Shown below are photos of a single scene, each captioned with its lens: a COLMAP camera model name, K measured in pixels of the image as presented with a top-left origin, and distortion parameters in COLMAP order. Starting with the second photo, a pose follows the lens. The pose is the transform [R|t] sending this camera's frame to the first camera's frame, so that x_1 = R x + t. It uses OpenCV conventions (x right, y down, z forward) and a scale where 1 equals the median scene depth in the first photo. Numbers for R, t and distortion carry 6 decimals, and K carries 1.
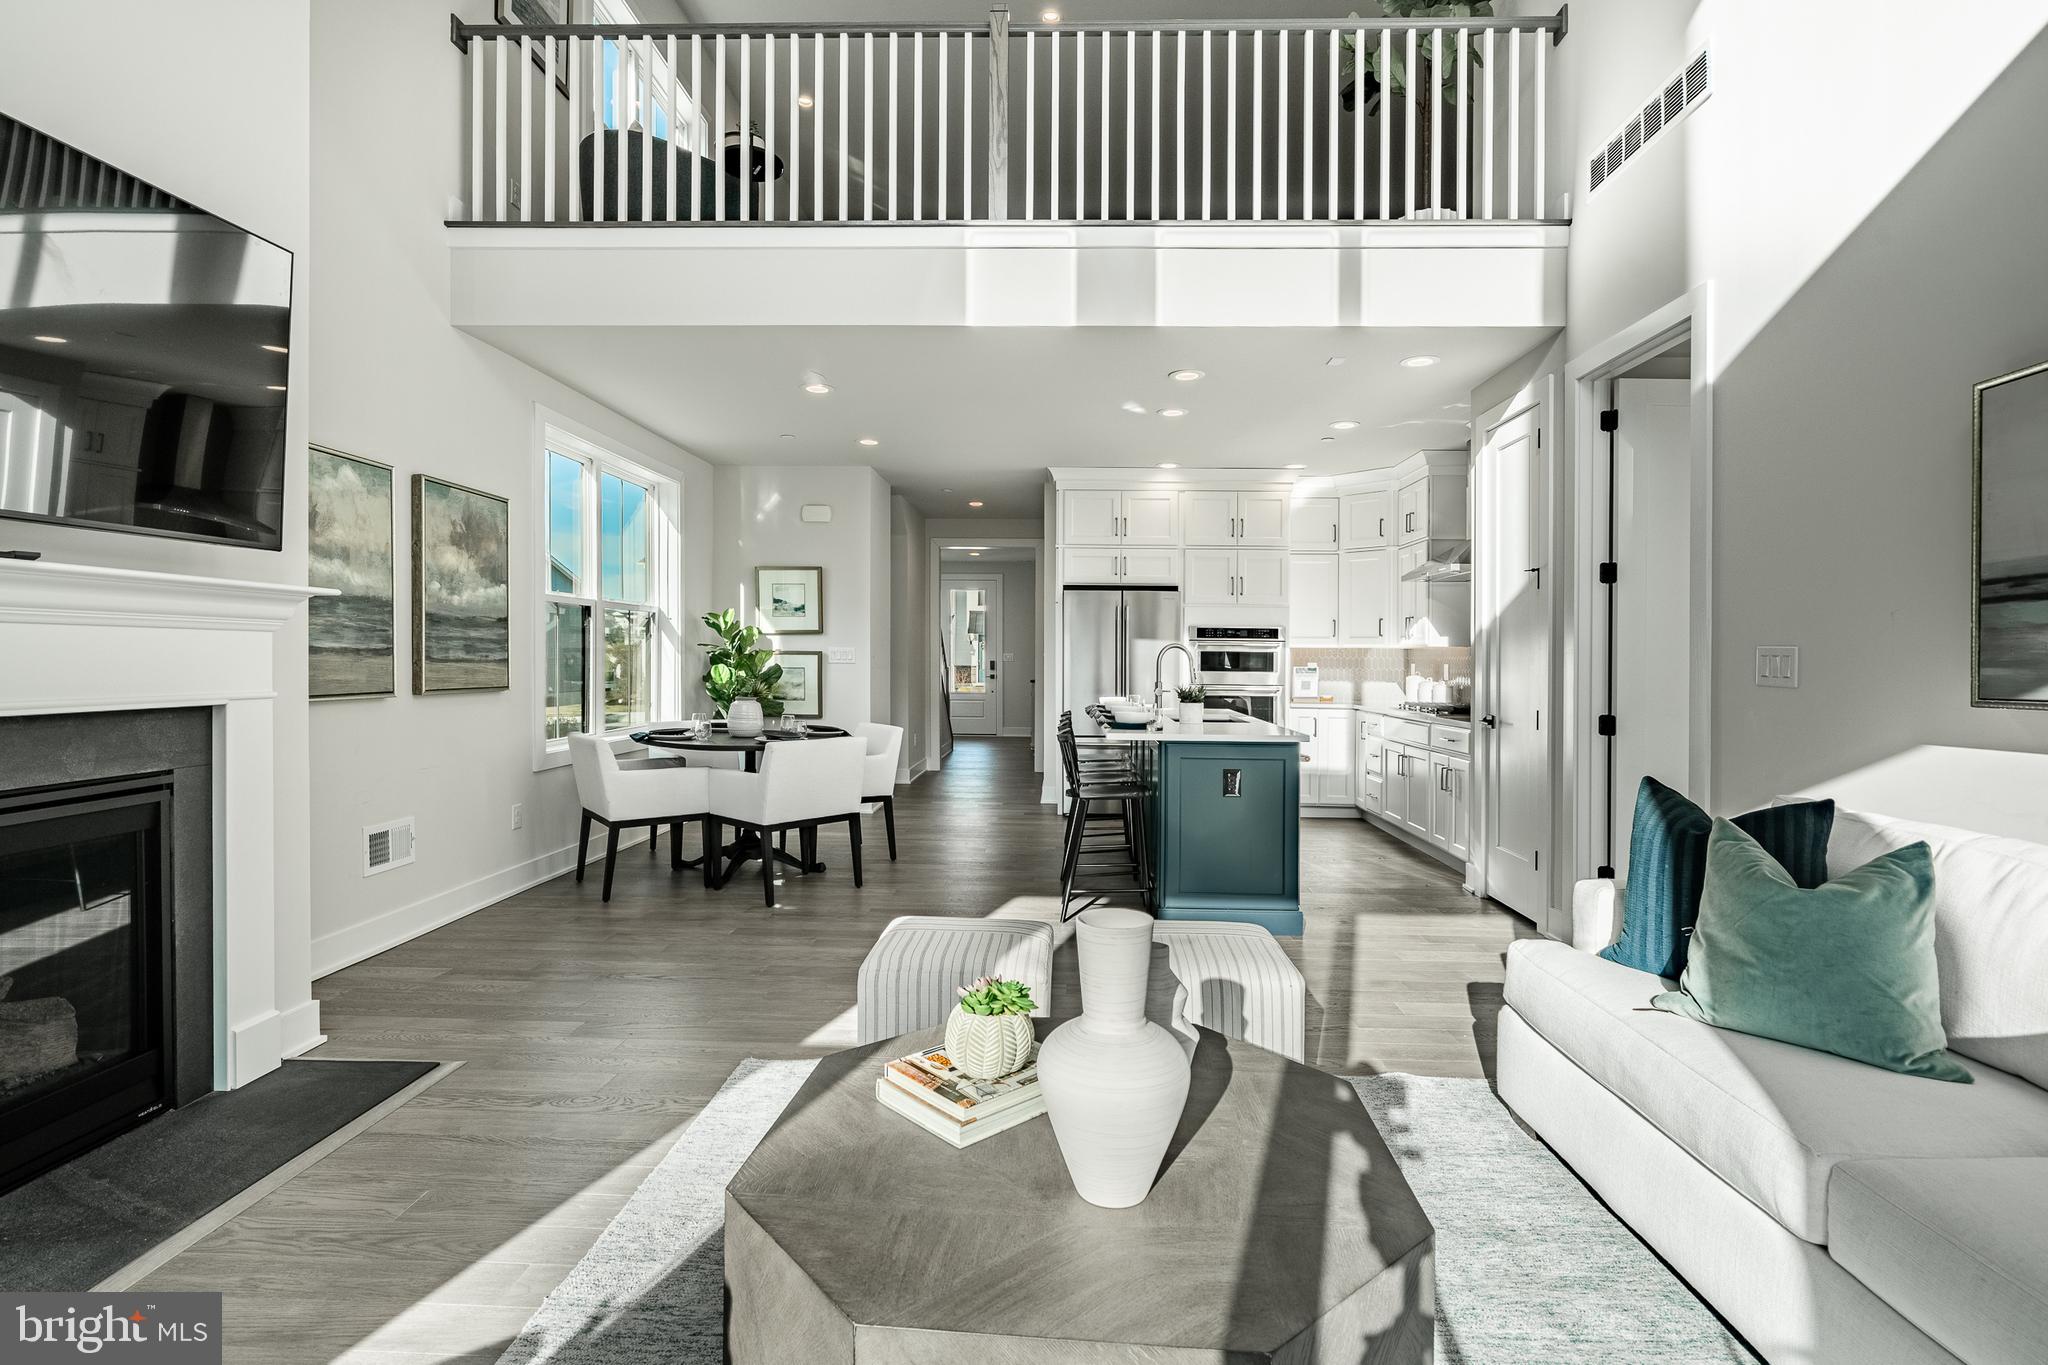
lens RADIAL K [[967.4, 0, 1019.0], [0, 967.4, 662.7], [0, 0, 1]] dist [0.000129, -0.003603]
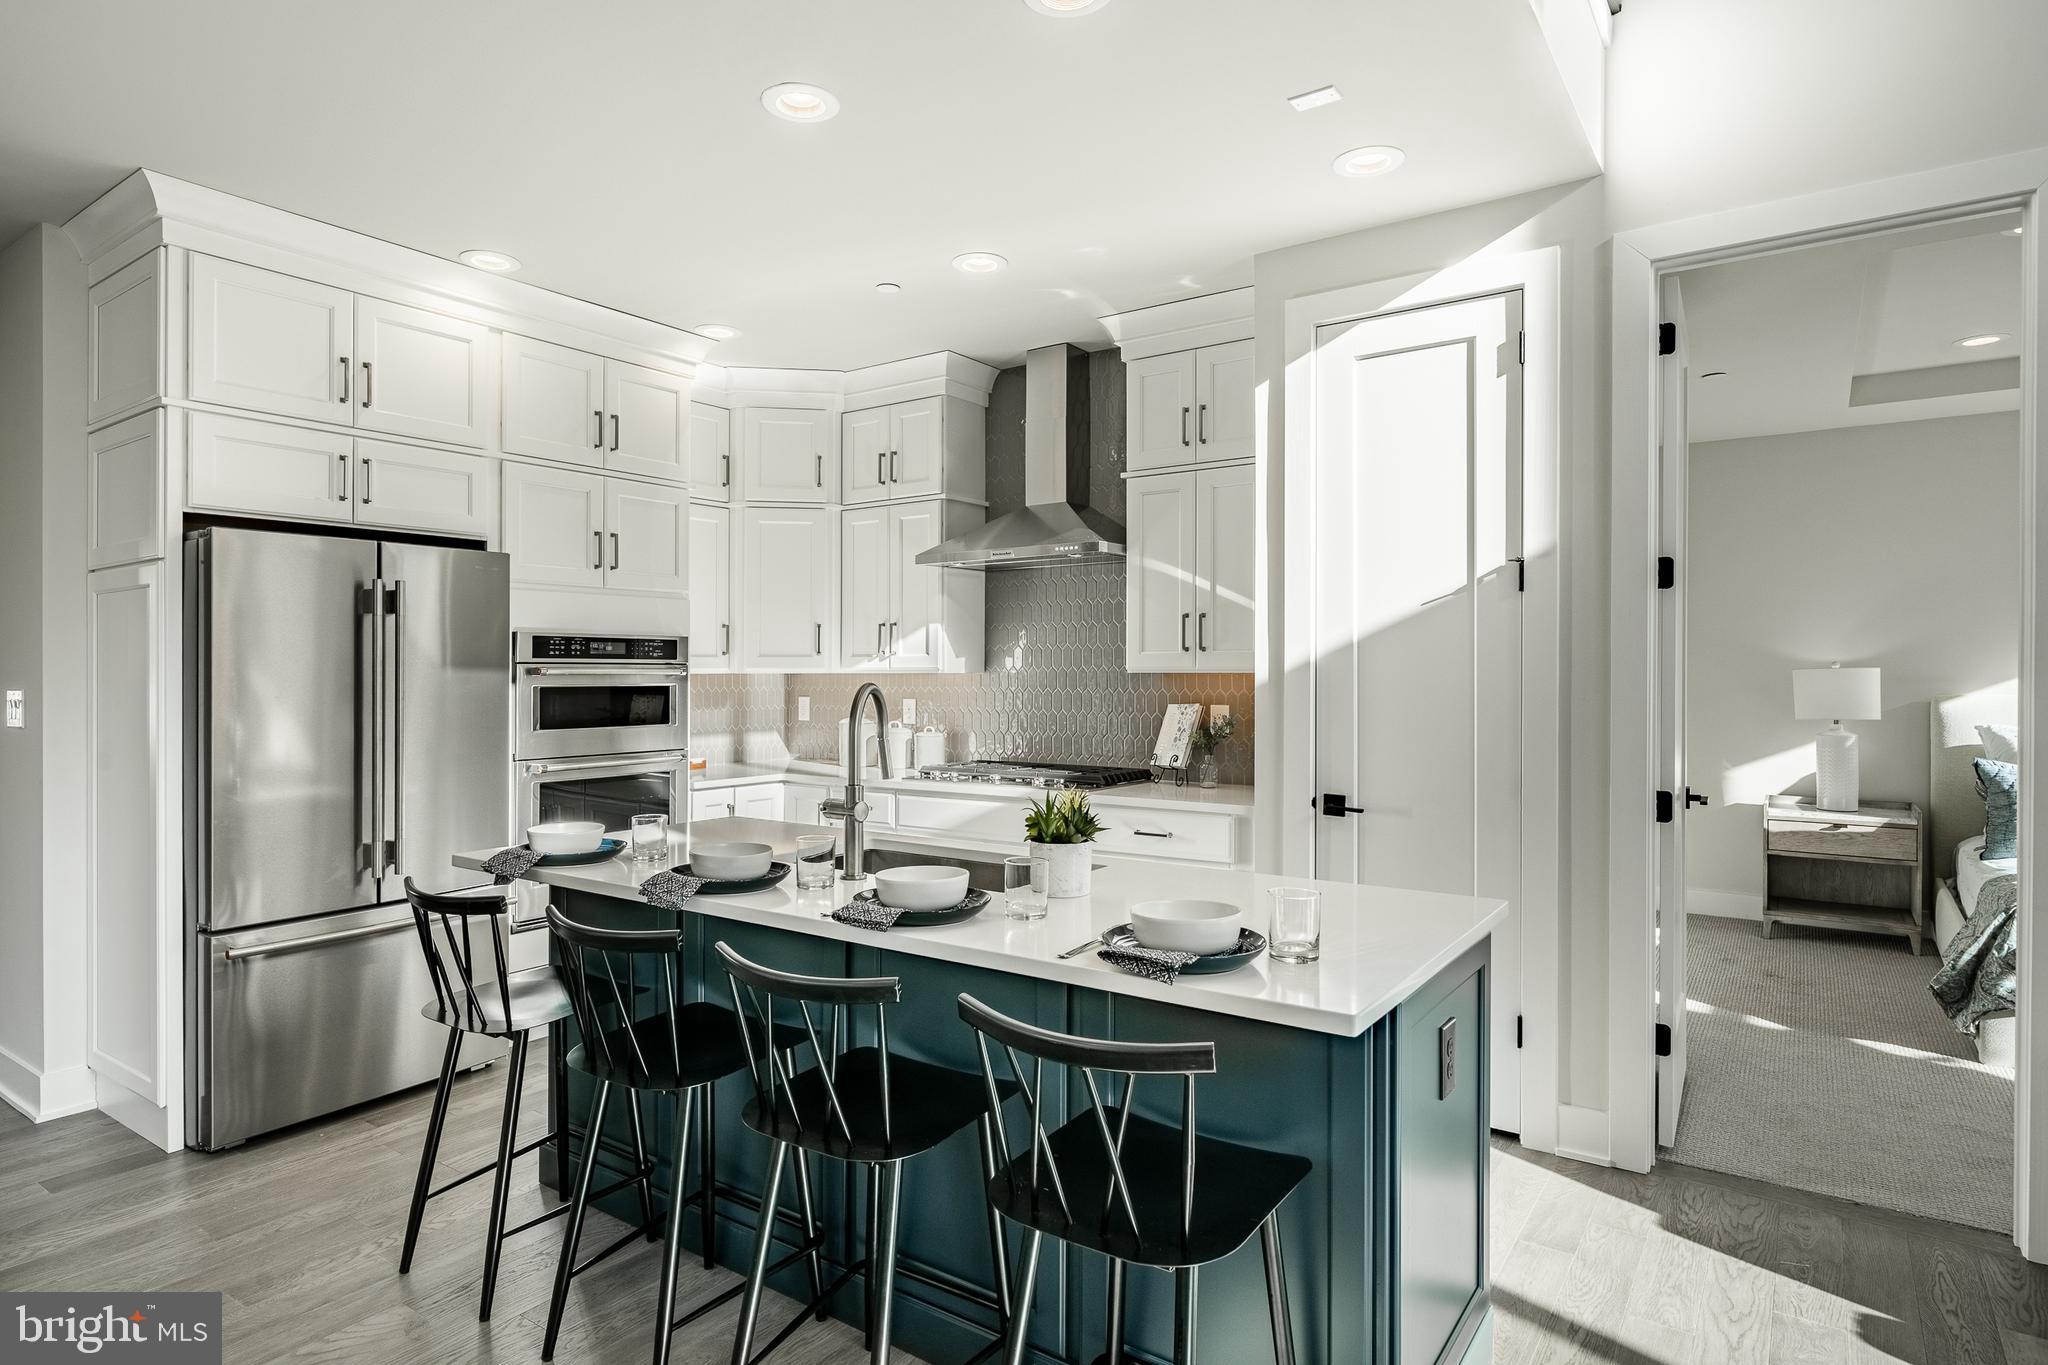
lens RADIAL K [[1139.5, 0, 1009.6], [0, 1139.5, 674.6], [0, 0, 1]] dist [-0.000011, -0.002520]
pose [[0.535766, -0.015542, 0.844223, -0.248886], [0.012712, 0.999866, 0.010339, -0.033475], [-0.844270, 0.005193, 0.535892, 0.847285]]
